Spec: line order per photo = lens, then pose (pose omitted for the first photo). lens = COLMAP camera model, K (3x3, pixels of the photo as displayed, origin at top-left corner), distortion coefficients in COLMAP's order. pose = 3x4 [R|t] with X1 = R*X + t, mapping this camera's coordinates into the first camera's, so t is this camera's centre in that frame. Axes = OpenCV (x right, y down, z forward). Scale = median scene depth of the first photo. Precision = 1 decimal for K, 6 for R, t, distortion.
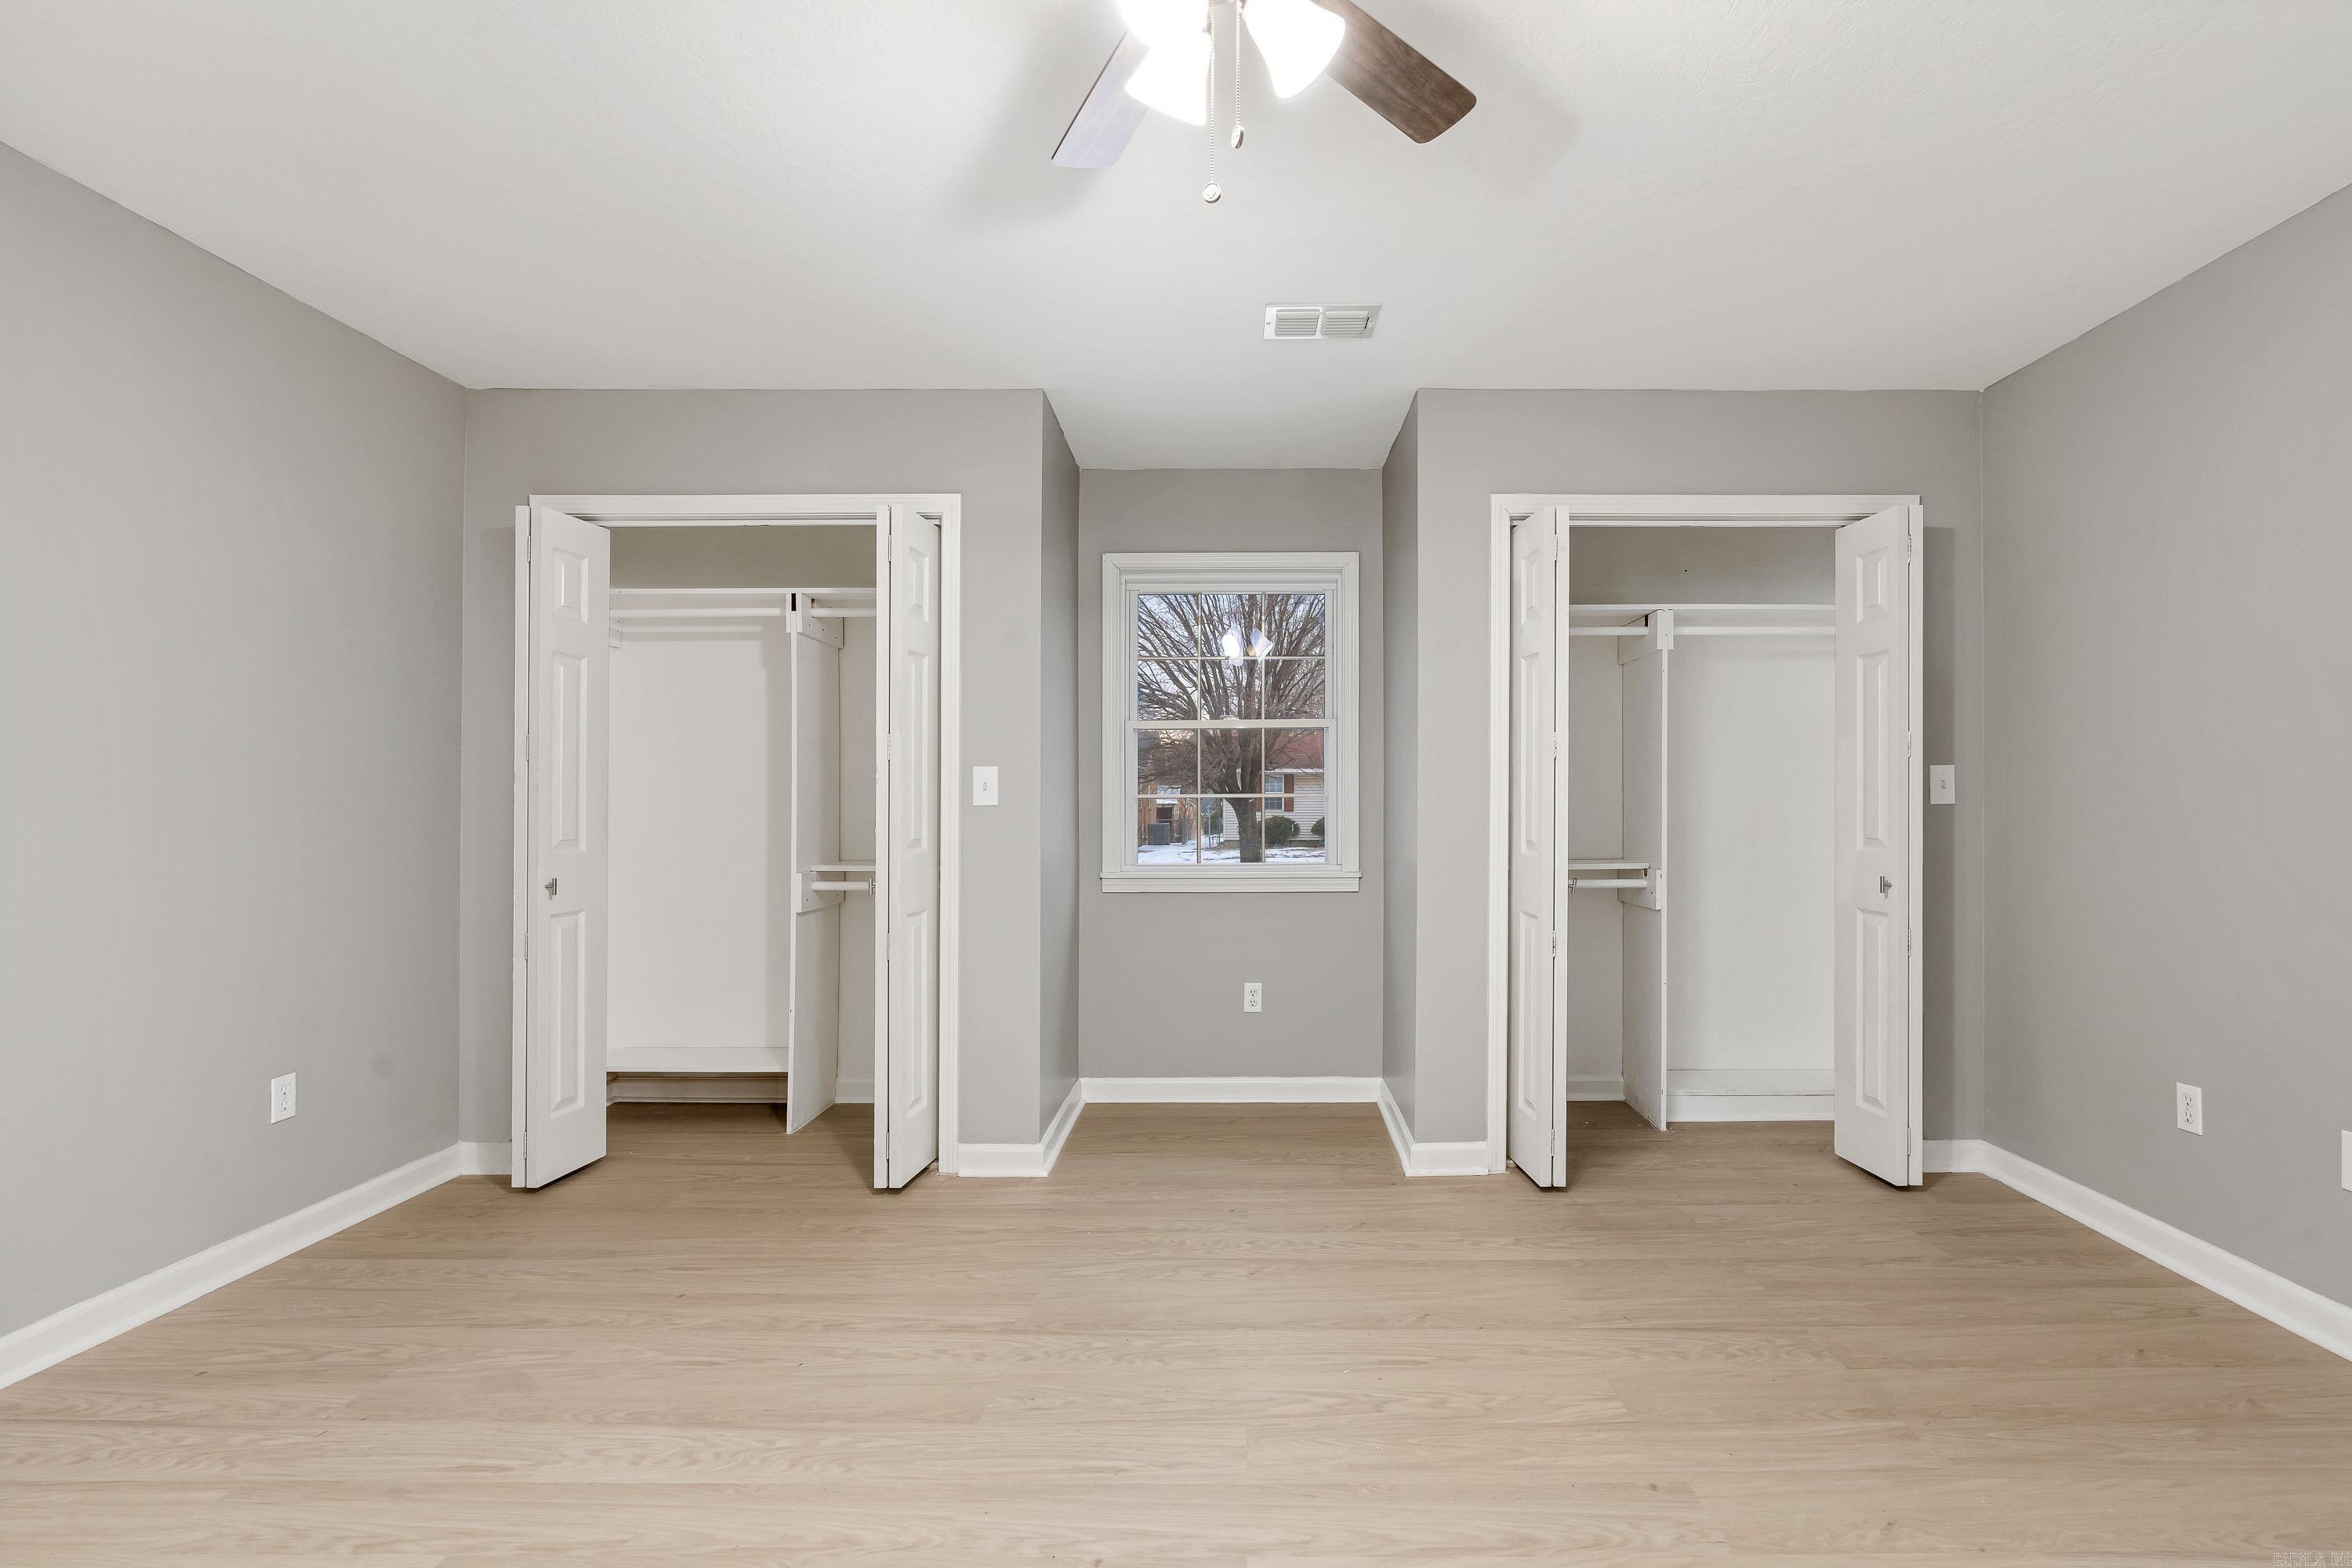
lens RADIAL K [[1110.7, 0, 1275.2], [0, 1110.7, 798.0], [0, 0, 1]] dist [-0.004132, 0.000493]
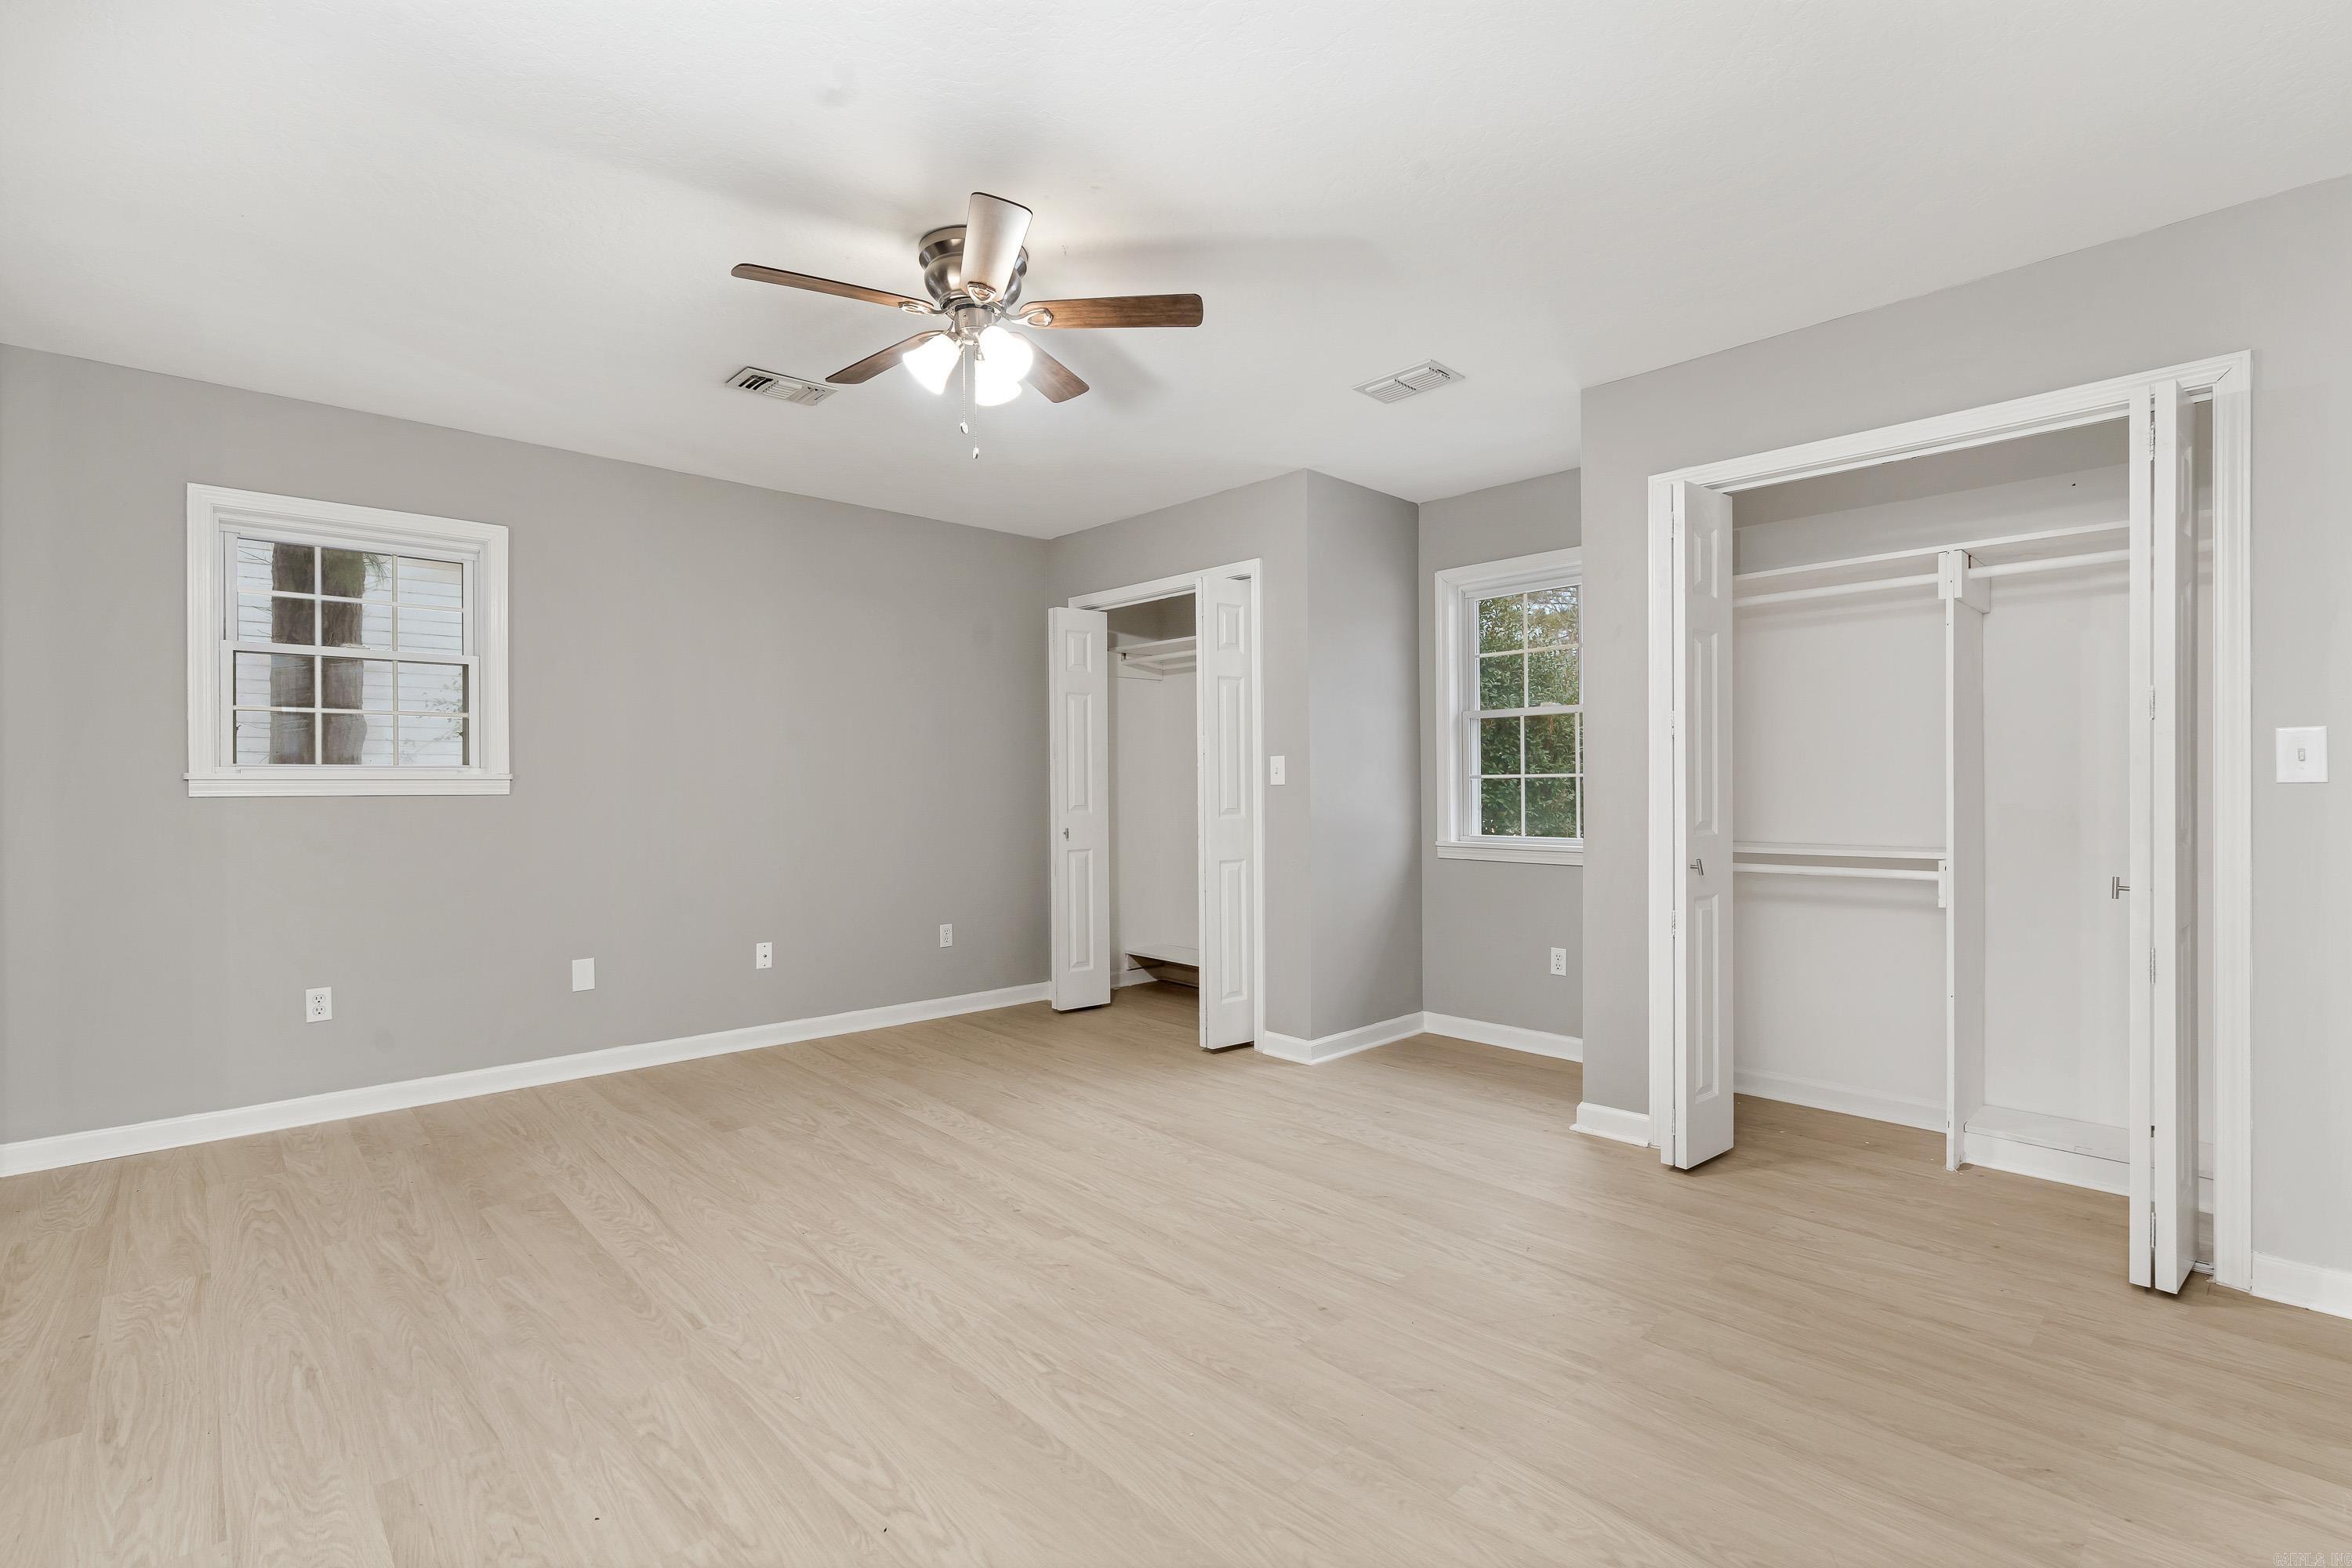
lens RADIAL K [[1090.8, 0, 1161.9], [0, 1090.8, 789.7], [0, 0, 1]] dist [-0.013162, 0.008490]
pose [[0.666339, 0.003227, -0.745642, 0.670424], [0.005909, 0.999936, 0.009608, -0.000449], [0.745626, -0.010808, 0.666277, 0.009053]]
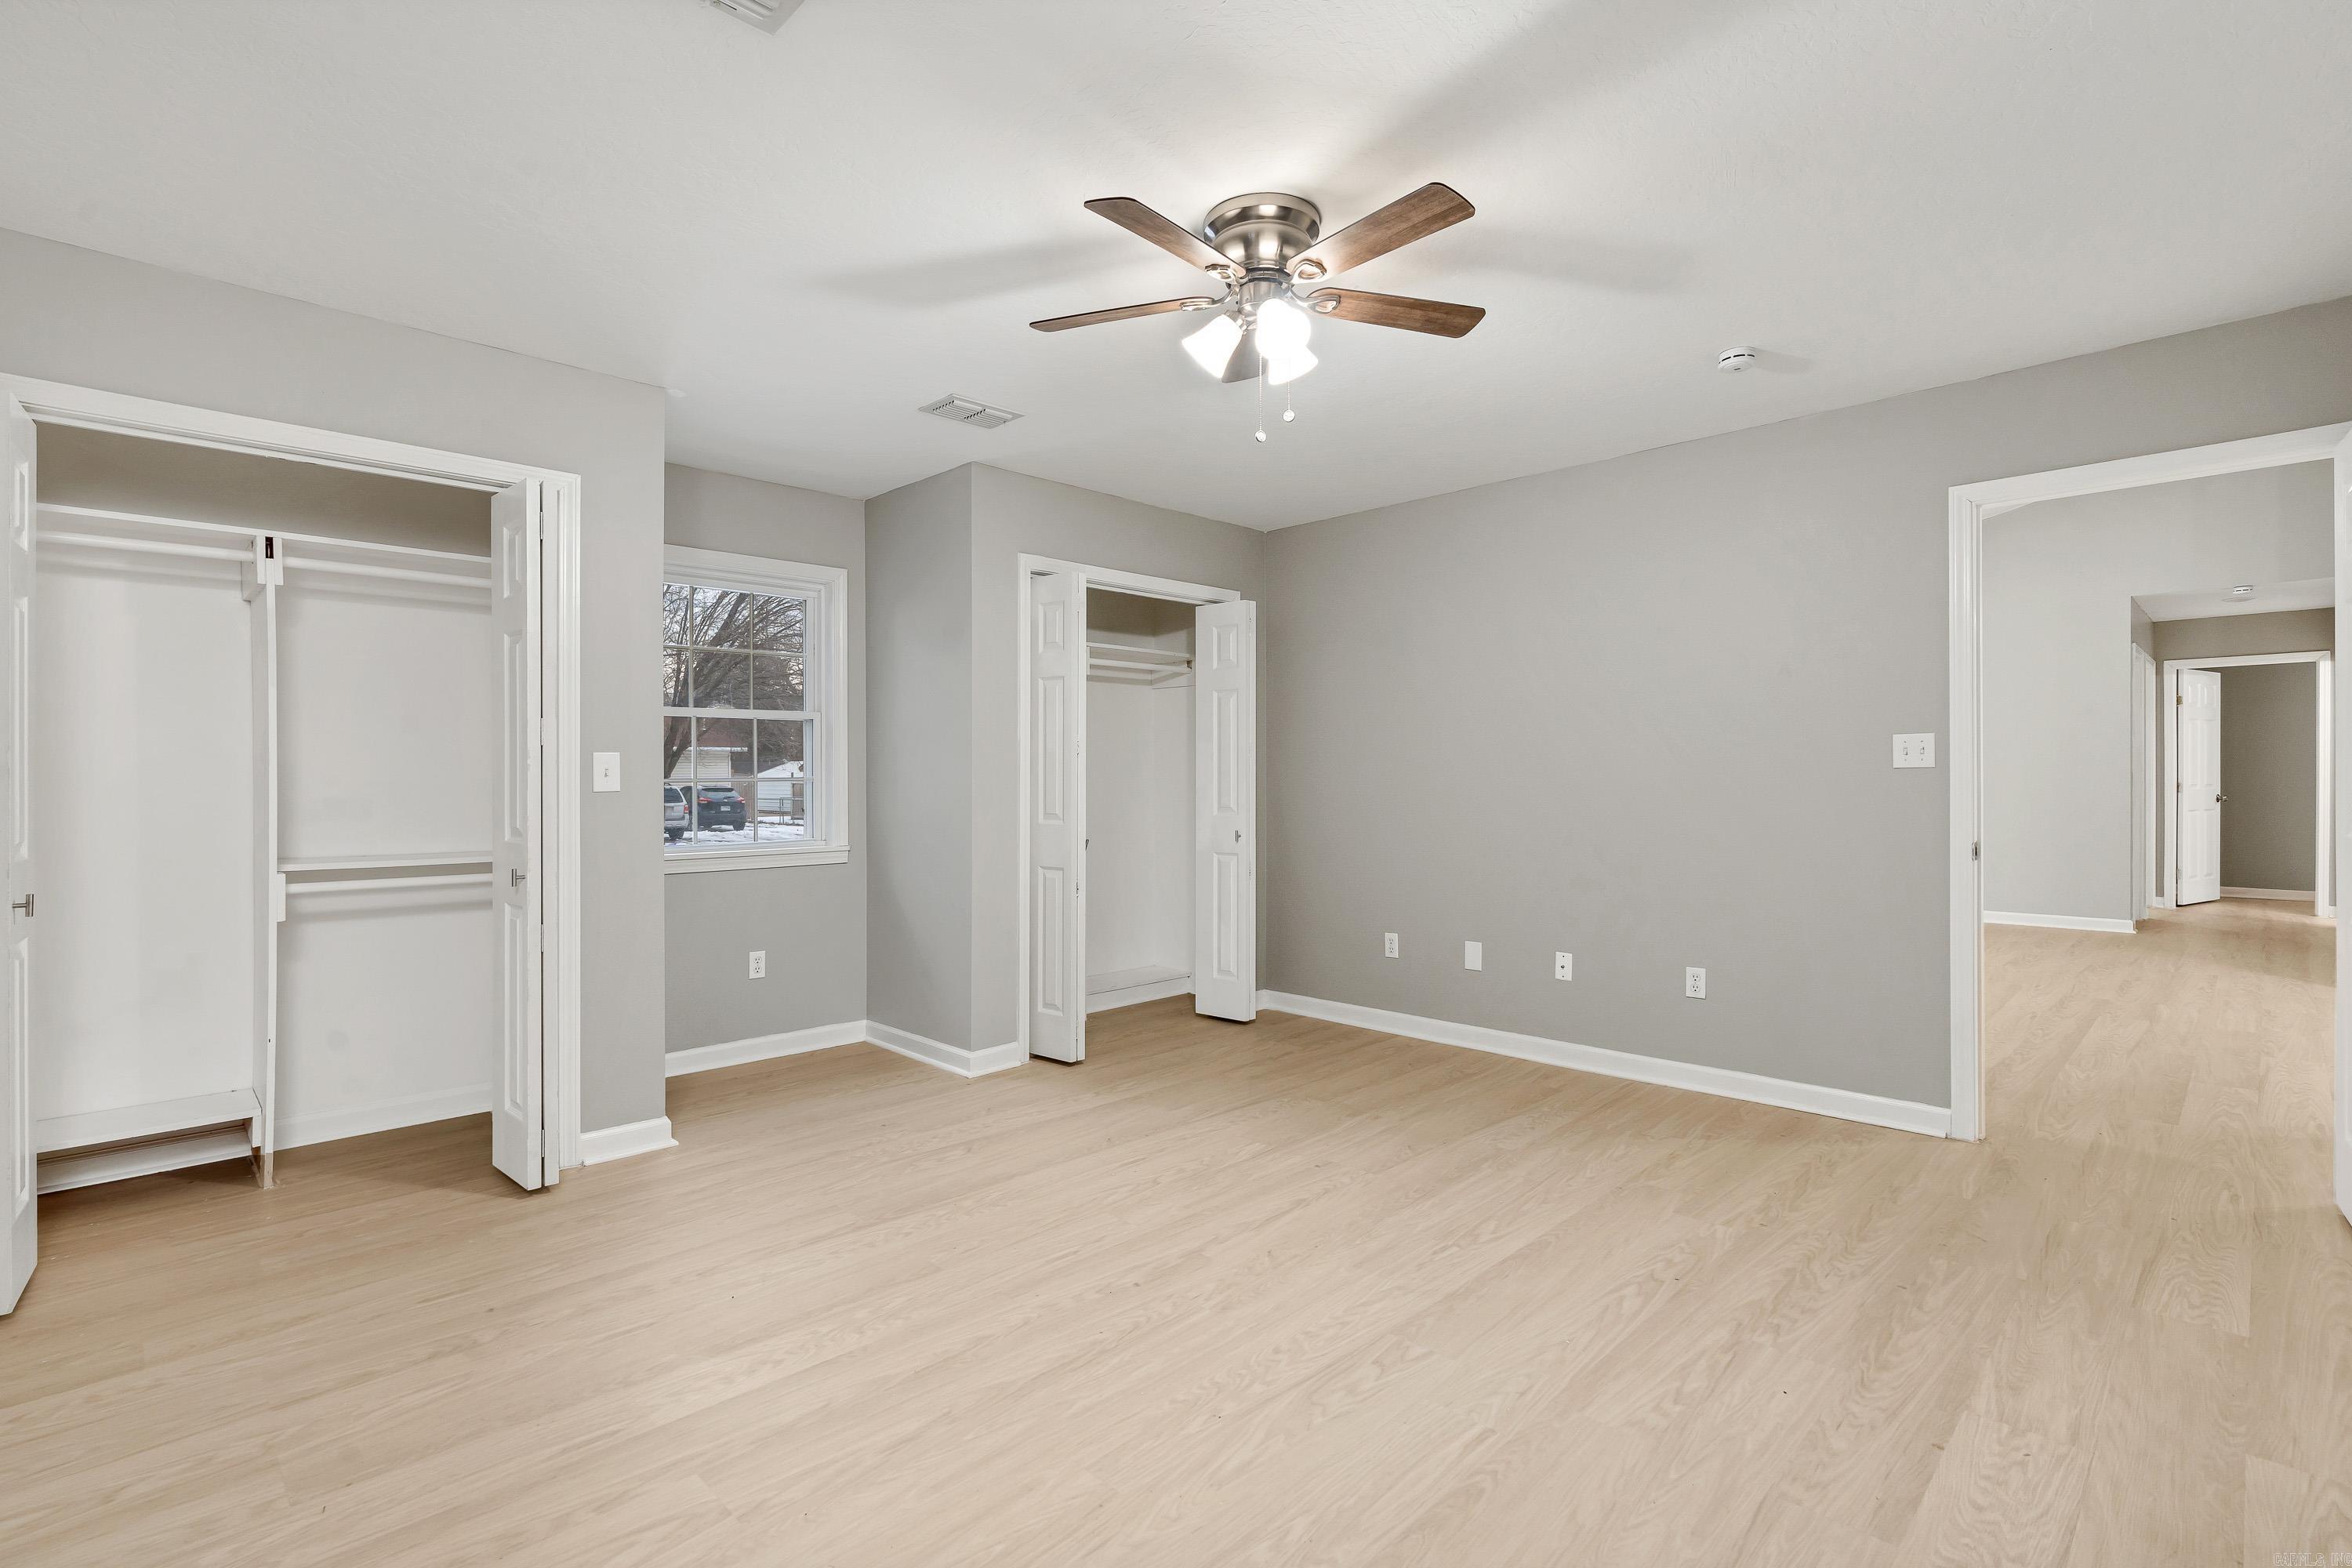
lens RADIAL K [[1069.4, 0, 1170.5], [0, 1069.4, 794.5], [0, 0, 1]] dist [-0.013163, 0.008055]
pose [[0.721361, -0.011072, 0.692471, -0.590275], [0.000175, 0.999875, 0.015805, -0.005559], [-0.692559, -0.011280, 0.721273, -0.045496]]
